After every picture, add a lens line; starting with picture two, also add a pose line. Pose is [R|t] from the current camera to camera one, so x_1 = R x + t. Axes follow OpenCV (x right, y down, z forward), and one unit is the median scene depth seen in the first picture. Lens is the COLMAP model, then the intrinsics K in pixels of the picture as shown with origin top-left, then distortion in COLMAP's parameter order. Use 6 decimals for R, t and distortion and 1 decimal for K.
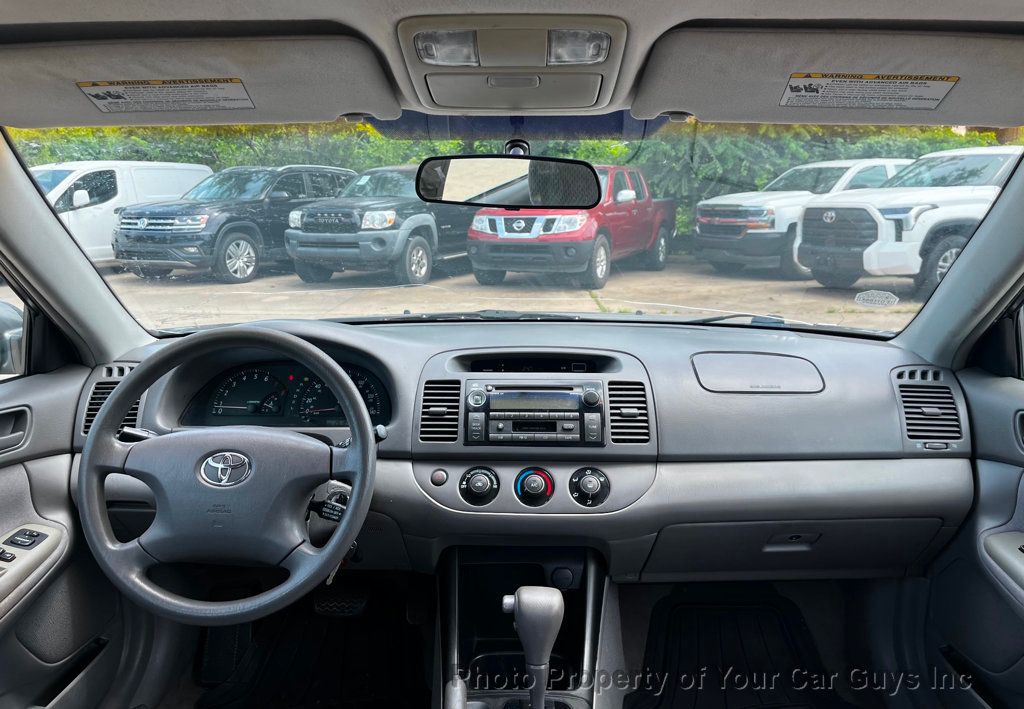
lens RADIAL K [[773.3, 0, 507.5], [0, 773.3, 309.3], [0, 0, 1]] dist [0.036204, -0.002657]
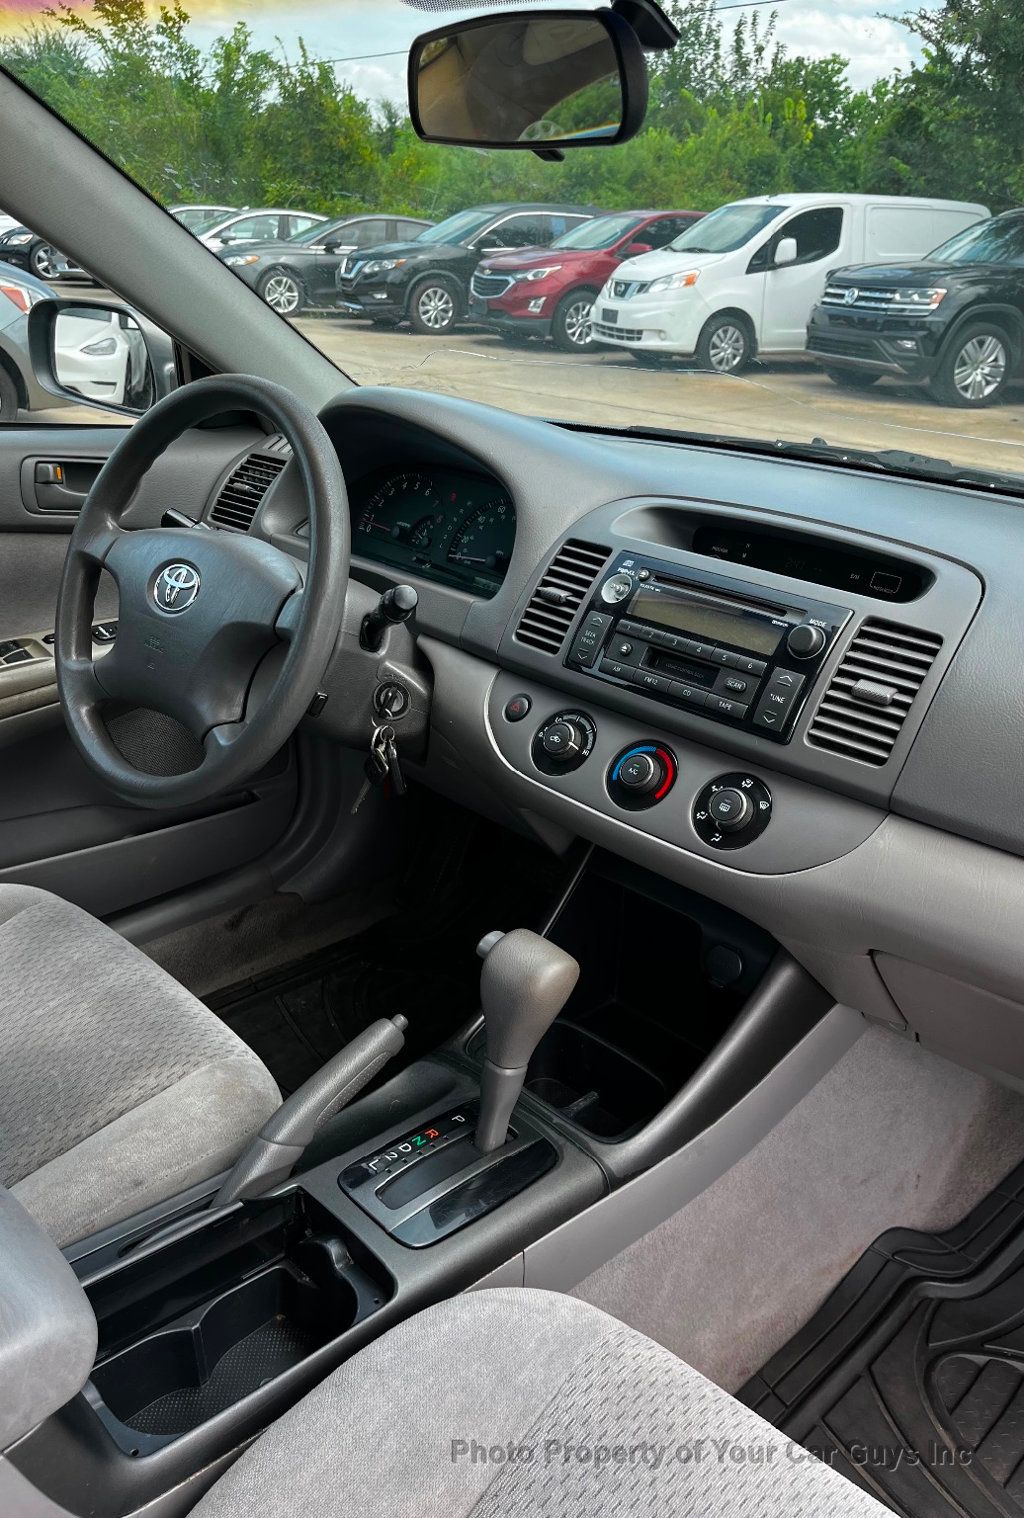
lens RADIAL K [[1121.9, 0, 550.8], [0, 1121.9, 789.9], [0, 0, 1]] dist [0.071677, -0.116670]
pose [[0.745058, 0.324919, -0.582509, 0.391296], [-0.146837, 0.931802, 0.331940, -0.004259], [0.650636, -0.161781, 0.741956, 0.355559]]
